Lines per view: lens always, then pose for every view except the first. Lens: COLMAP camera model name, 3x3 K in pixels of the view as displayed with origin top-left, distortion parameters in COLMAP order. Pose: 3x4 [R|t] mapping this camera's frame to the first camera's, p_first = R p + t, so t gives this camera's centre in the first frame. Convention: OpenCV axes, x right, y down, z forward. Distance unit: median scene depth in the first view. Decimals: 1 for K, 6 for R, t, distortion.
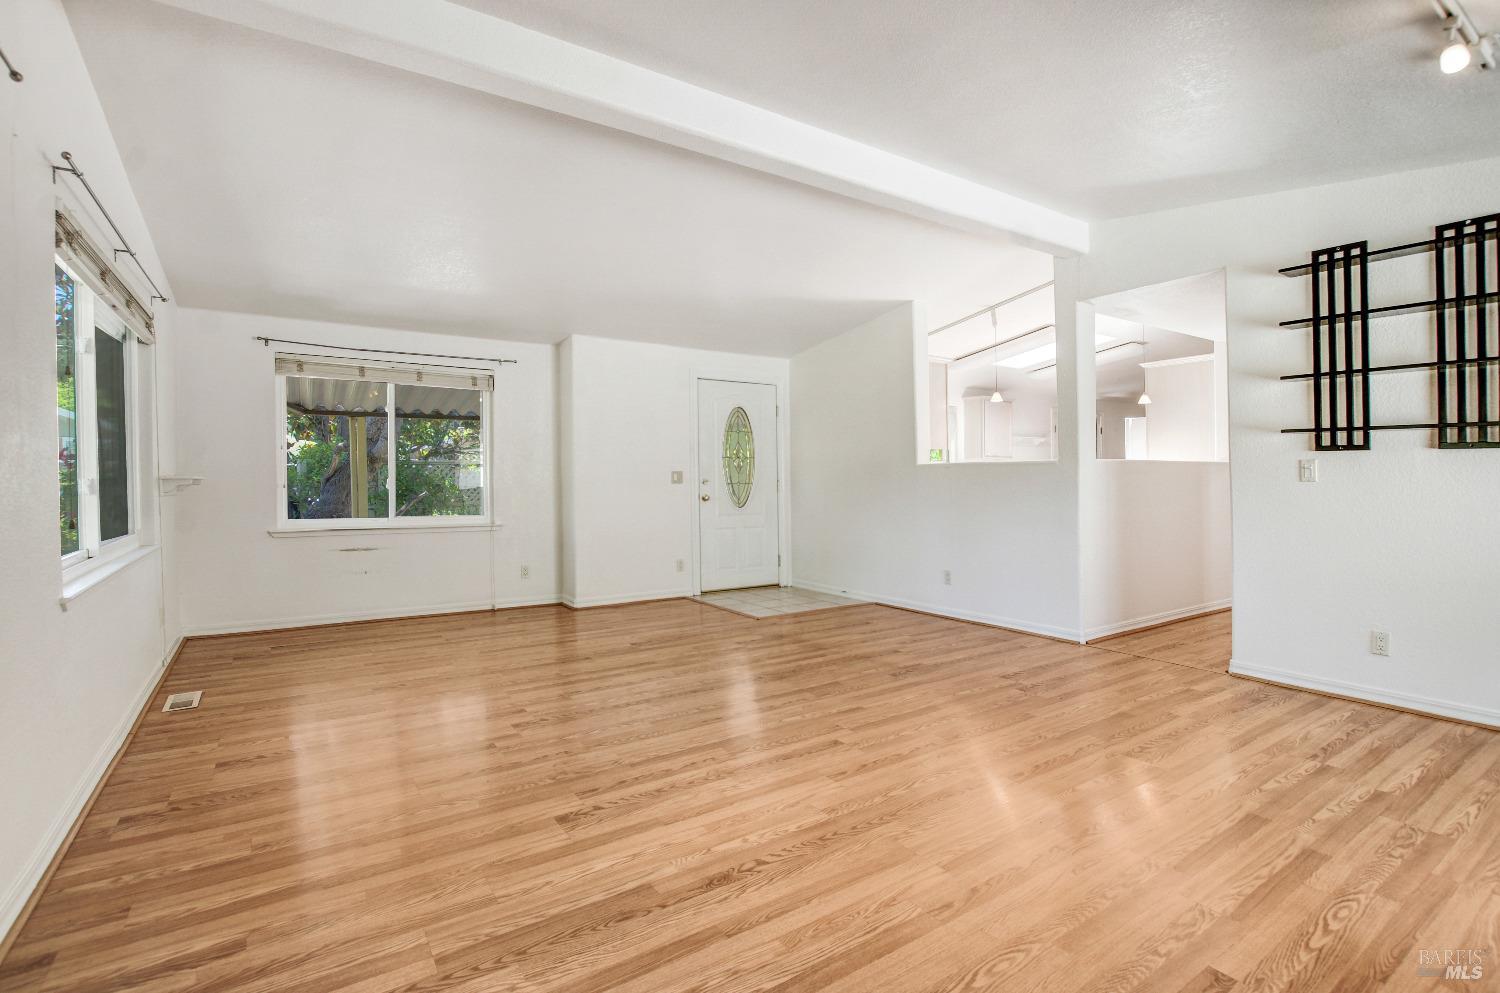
lens RADIAL K [[659.3, 0, 736.9], [0, 659.3, 503.8], [0, 0, 1]] dist [-0.018602, 0.001118]
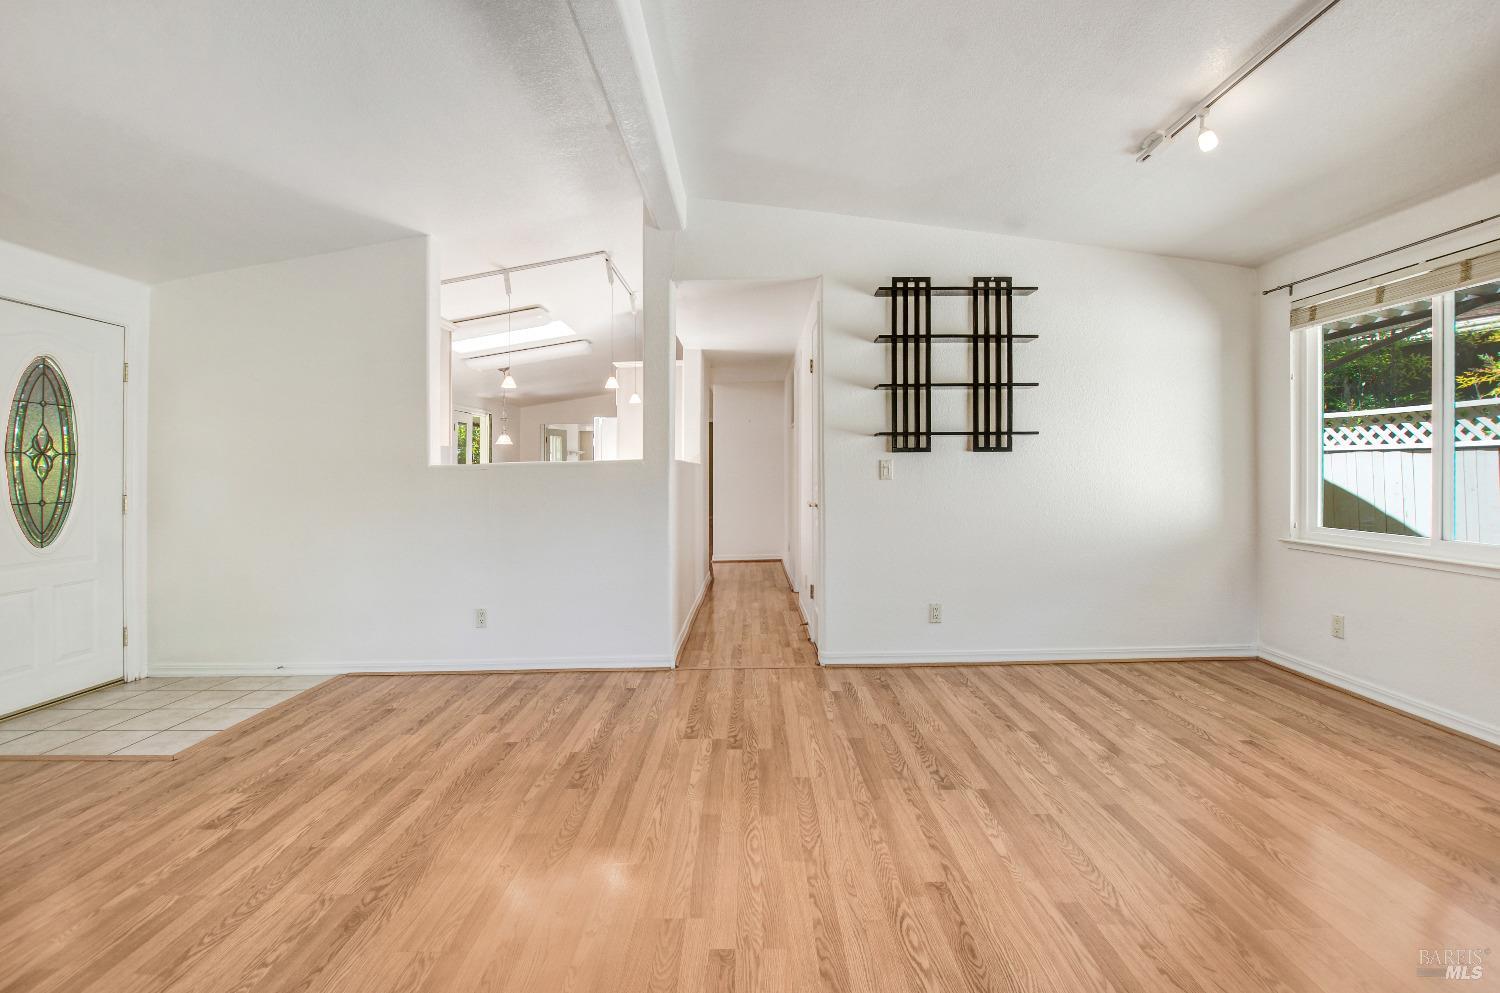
lens RADIAL K [[709.7, 0, 757.0], [0, 709.7, 470.9], [0, 0, 1]] dist [-0.022120, 0.000453]
pose [[0.573185, -0.008689, 0.819380, -0.274607], [0.050956, 0.998386, -0.025058, -0.031653], [-0.817840, 0.056115, 0.572703, 0.511308]]
